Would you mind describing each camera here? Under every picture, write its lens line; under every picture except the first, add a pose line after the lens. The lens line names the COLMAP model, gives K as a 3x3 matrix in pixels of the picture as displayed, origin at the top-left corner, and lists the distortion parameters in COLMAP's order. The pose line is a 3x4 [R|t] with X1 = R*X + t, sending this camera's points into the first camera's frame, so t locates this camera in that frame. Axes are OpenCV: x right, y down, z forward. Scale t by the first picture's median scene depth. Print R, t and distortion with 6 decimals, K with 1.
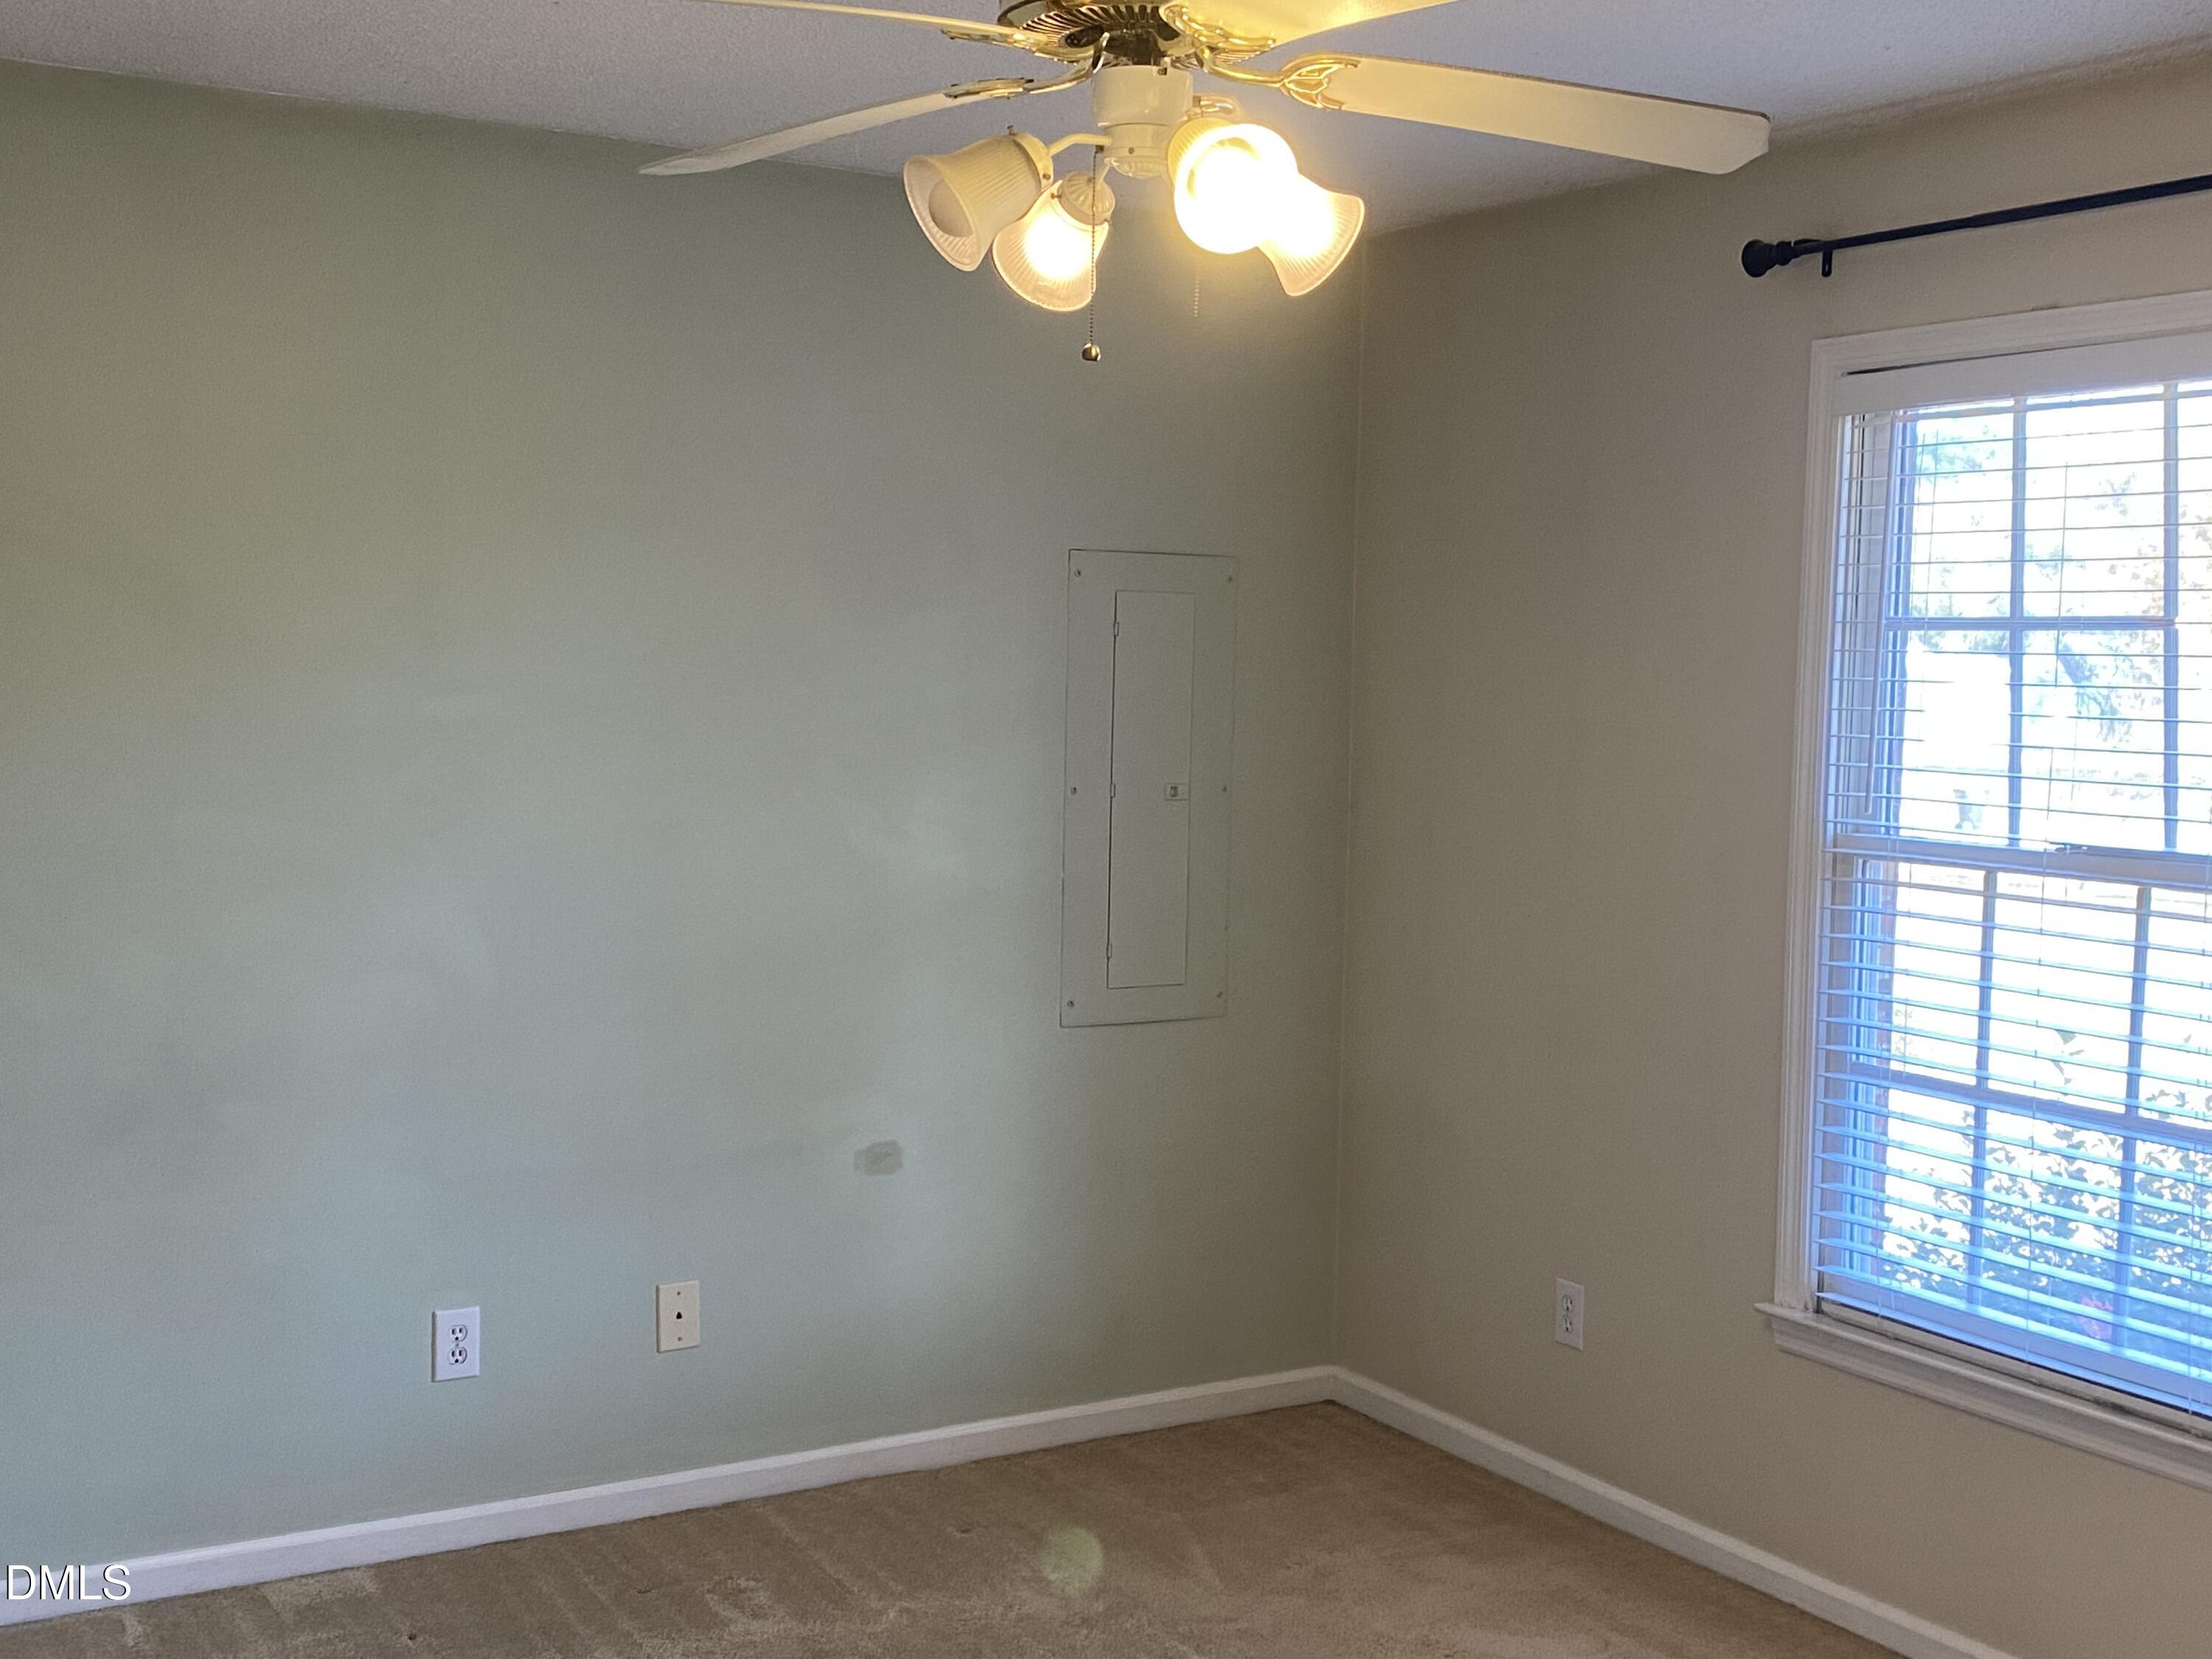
lens RADIAL K [[2446.7, 0, 1106.4], [0, 2446.7, 858.2], [0, 0, 1]] dist [0.004691, 0.010345]
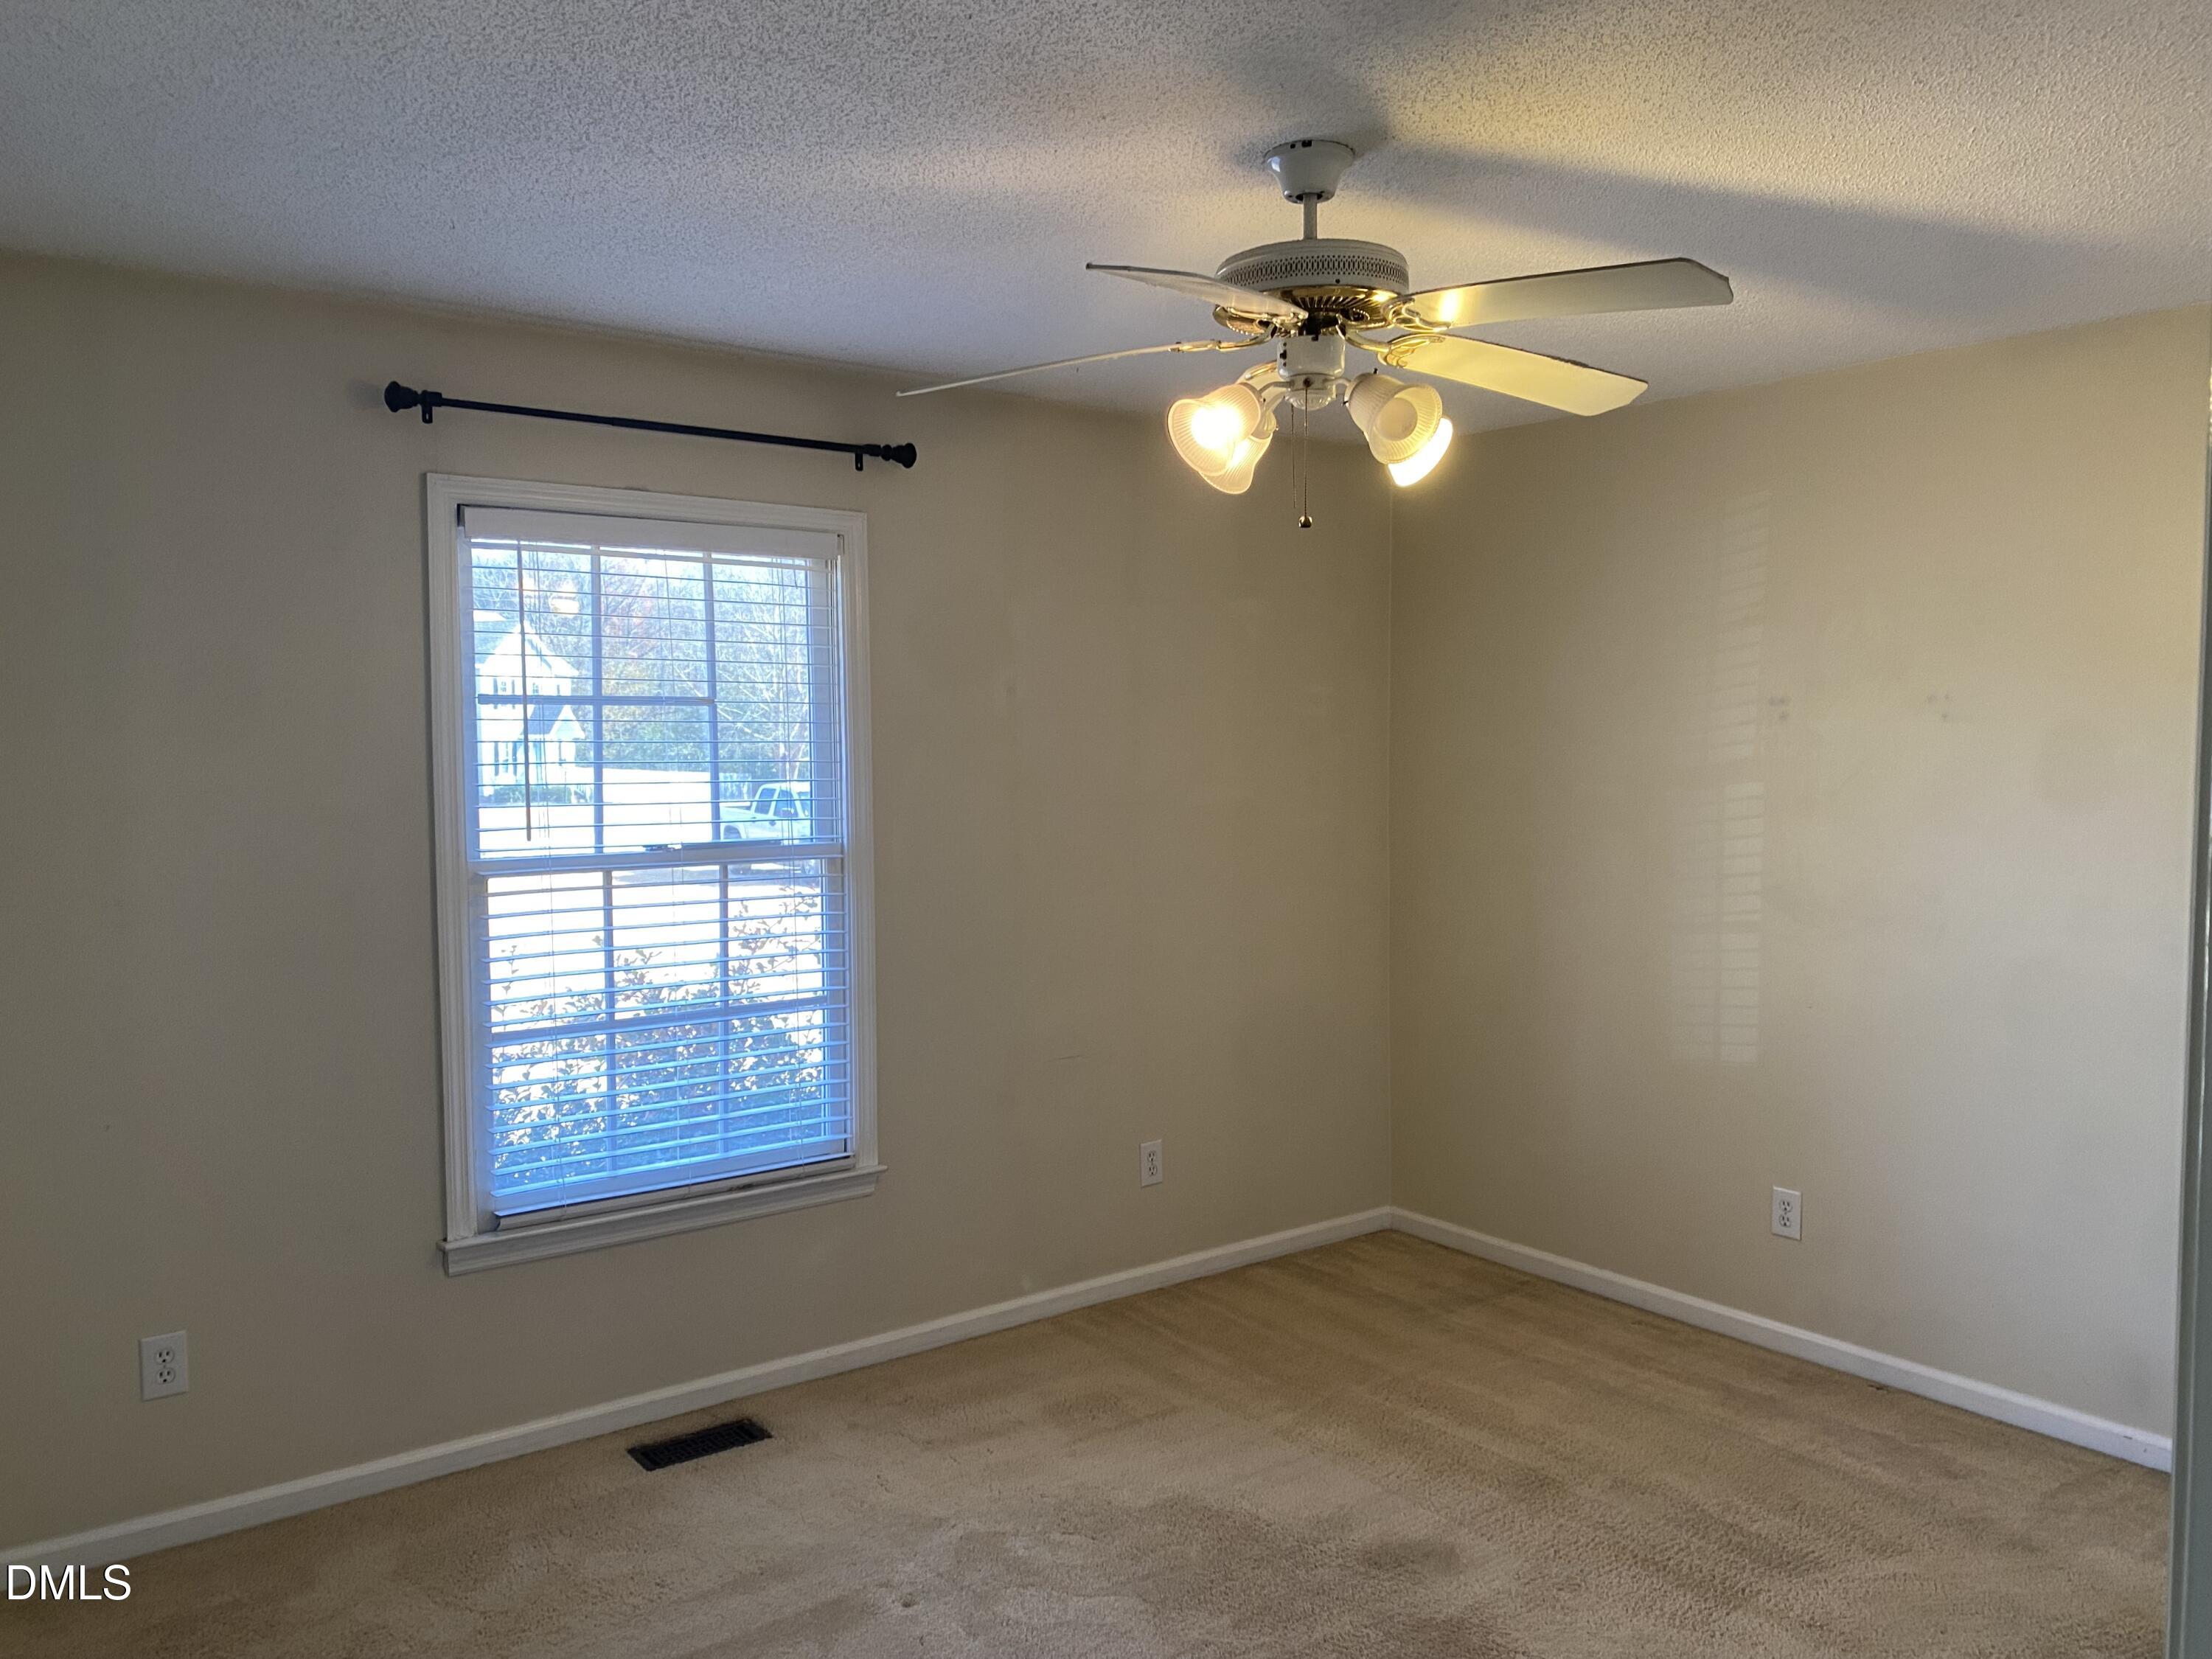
lens RADIAL K [[1702.0, 0, 1106.0], [0, 1702.0, 829.5], [0, 0, 1]] dist [-0.010224, -0.002466]
pose [[-0.122222, -0.078652, 0.989381, -0.685239], [0.077951, 0.993015, 0.088571, -0.087398], [-0.989437, 0.087948, -0.115237, 0.844079]]
